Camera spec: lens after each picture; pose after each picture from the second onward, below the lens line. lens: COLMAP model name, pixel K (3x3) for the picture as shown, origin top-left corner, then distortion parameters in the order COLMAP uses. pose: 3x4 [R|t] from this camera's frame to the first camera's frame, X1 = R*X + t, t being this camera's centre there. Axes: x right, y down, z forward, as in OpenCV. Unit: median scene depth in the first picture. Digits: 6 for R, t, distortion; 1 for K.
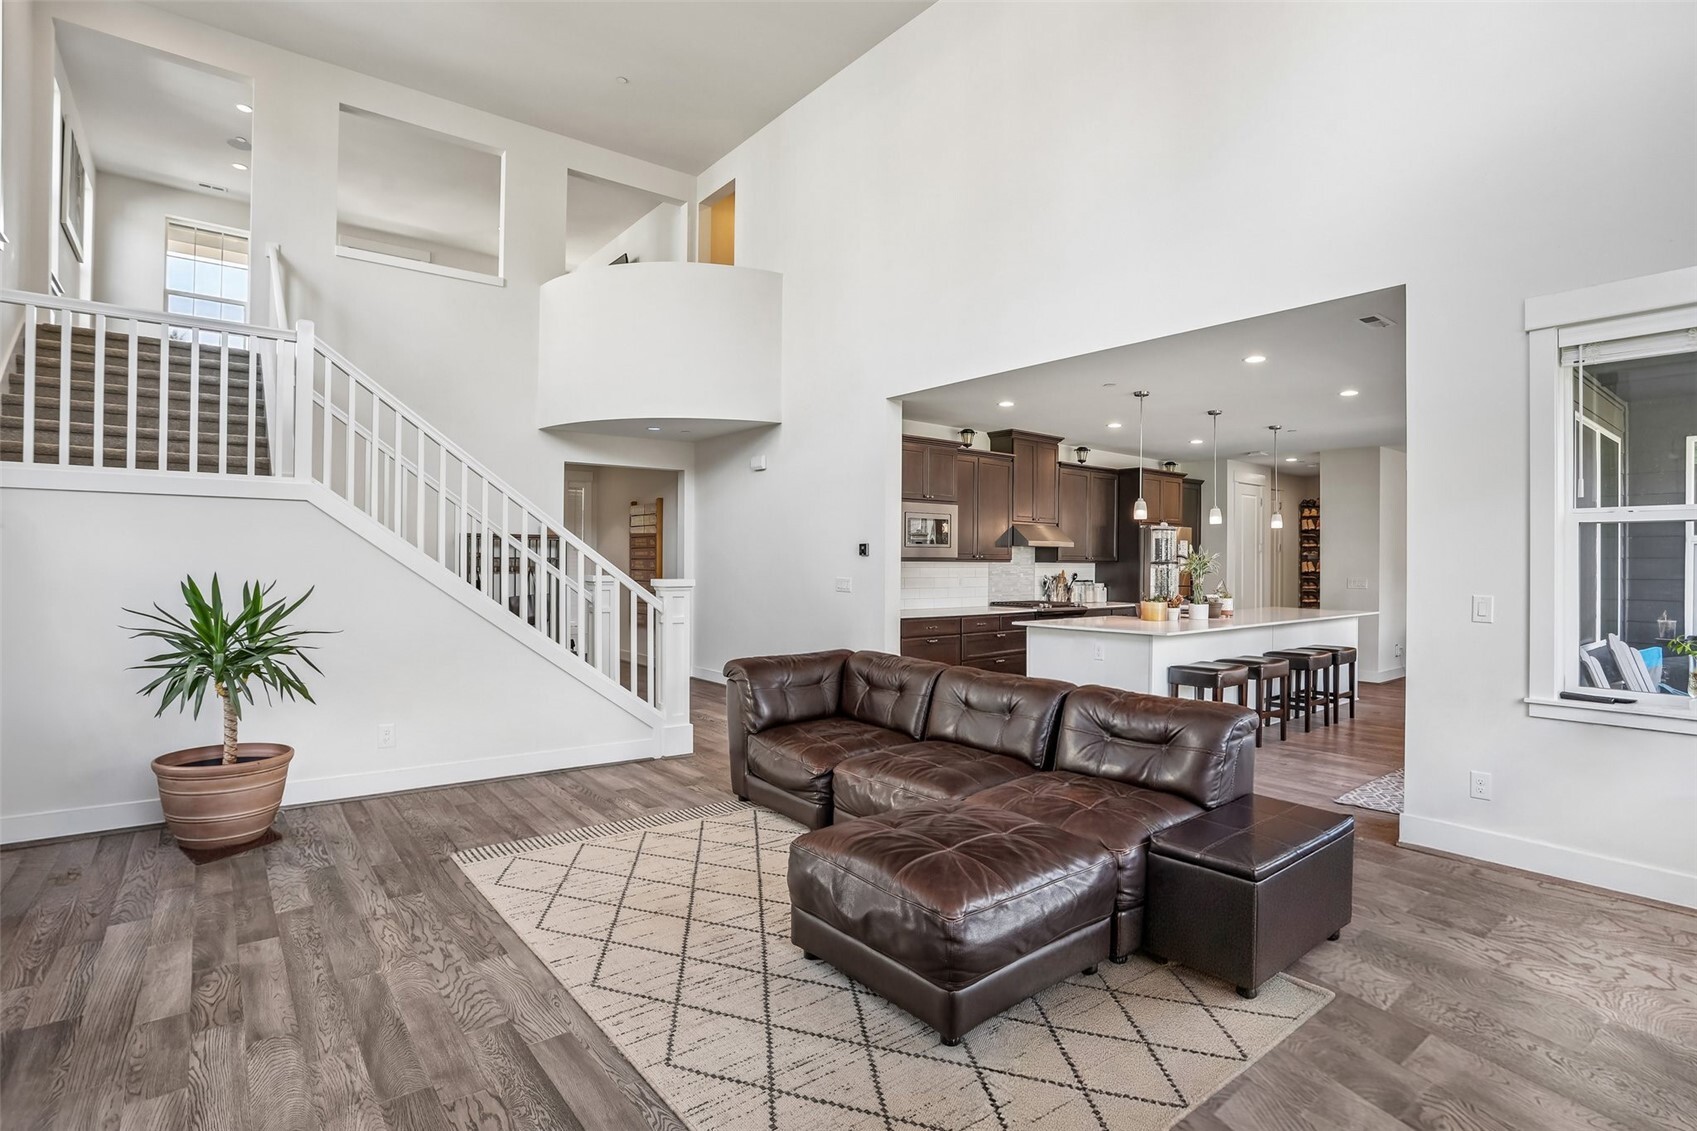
lens RADIAL K [[869.1, 0, 847.0], [0, 869.1, 567.6], [0, 0, 1]] dist [-0.029434, 0.001454]
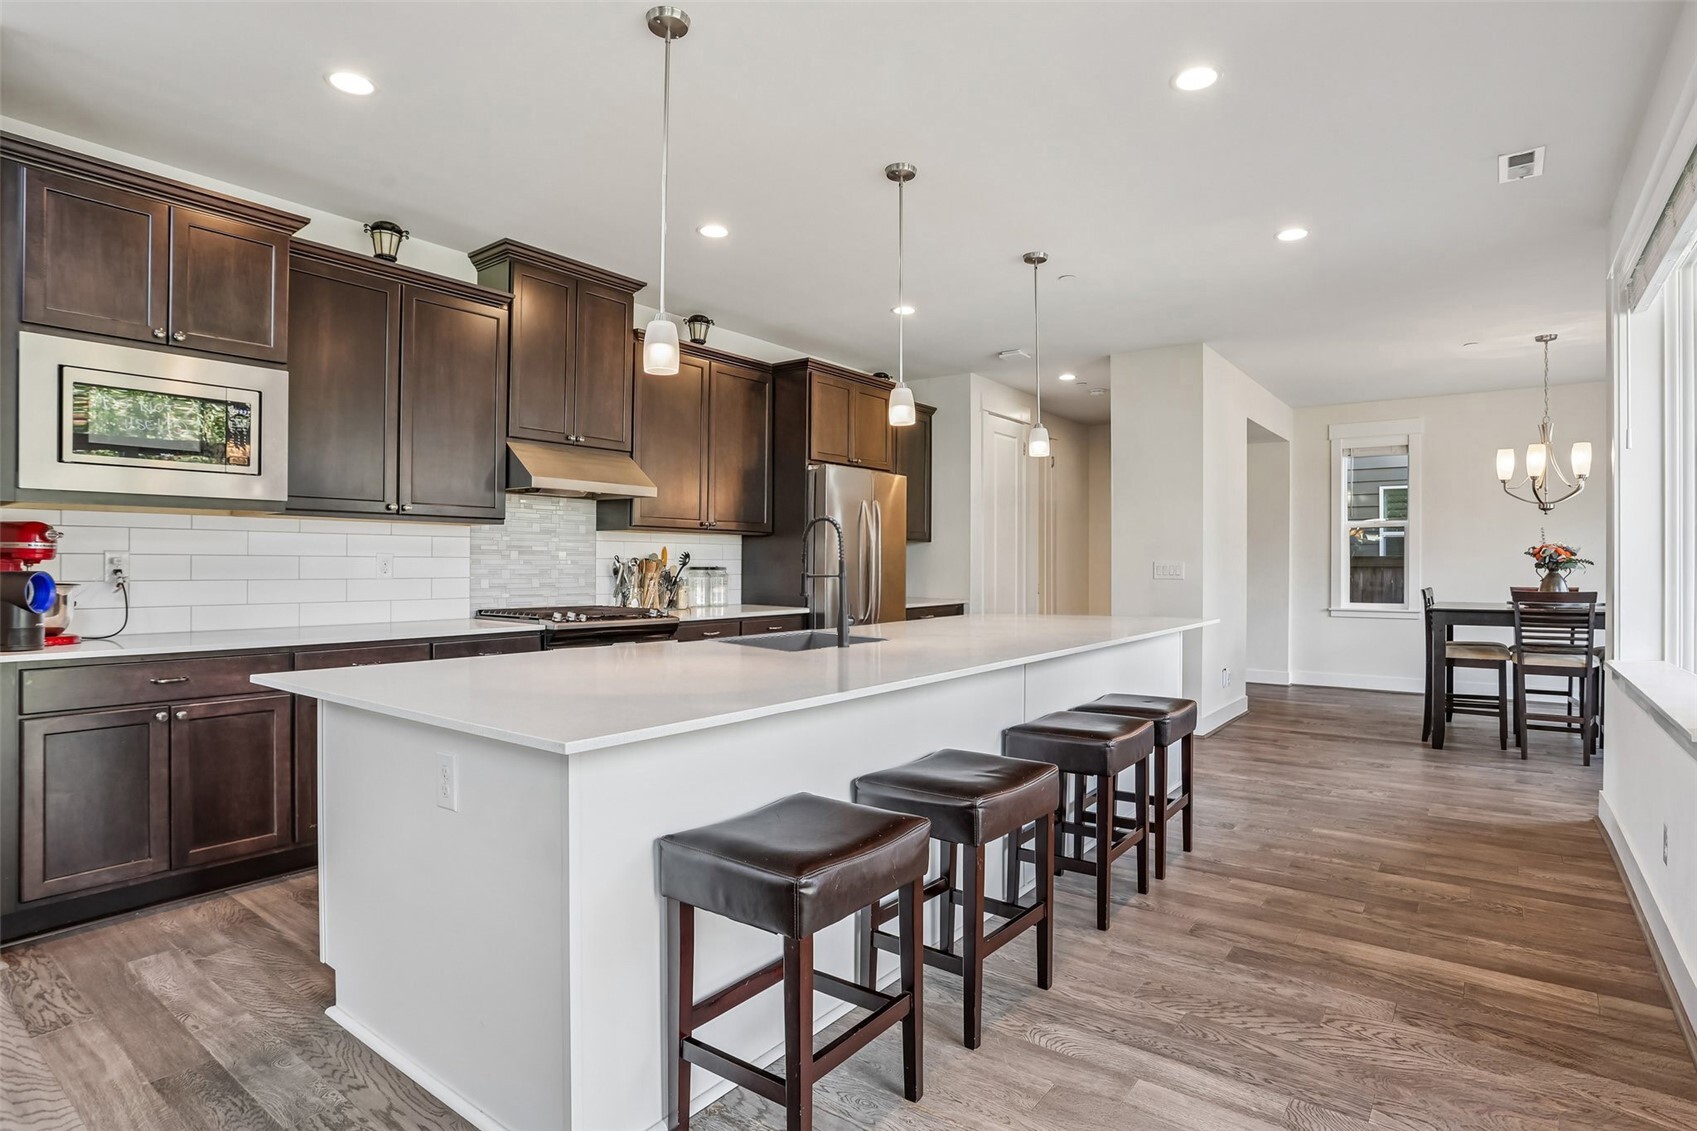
lens RADIAL K [[869.1, 0, 842.7], [0, 869.1, 560.8], [0, 0, 1]] dist [-0.029434, 0.001454]
pose [[0.976216, 0.000616, 0.216801, 0.253212], [0.001713, 0.999943, -0.010554, 0.017803], [-0.216795, 0.010675, 0.976159, 0.486849]]
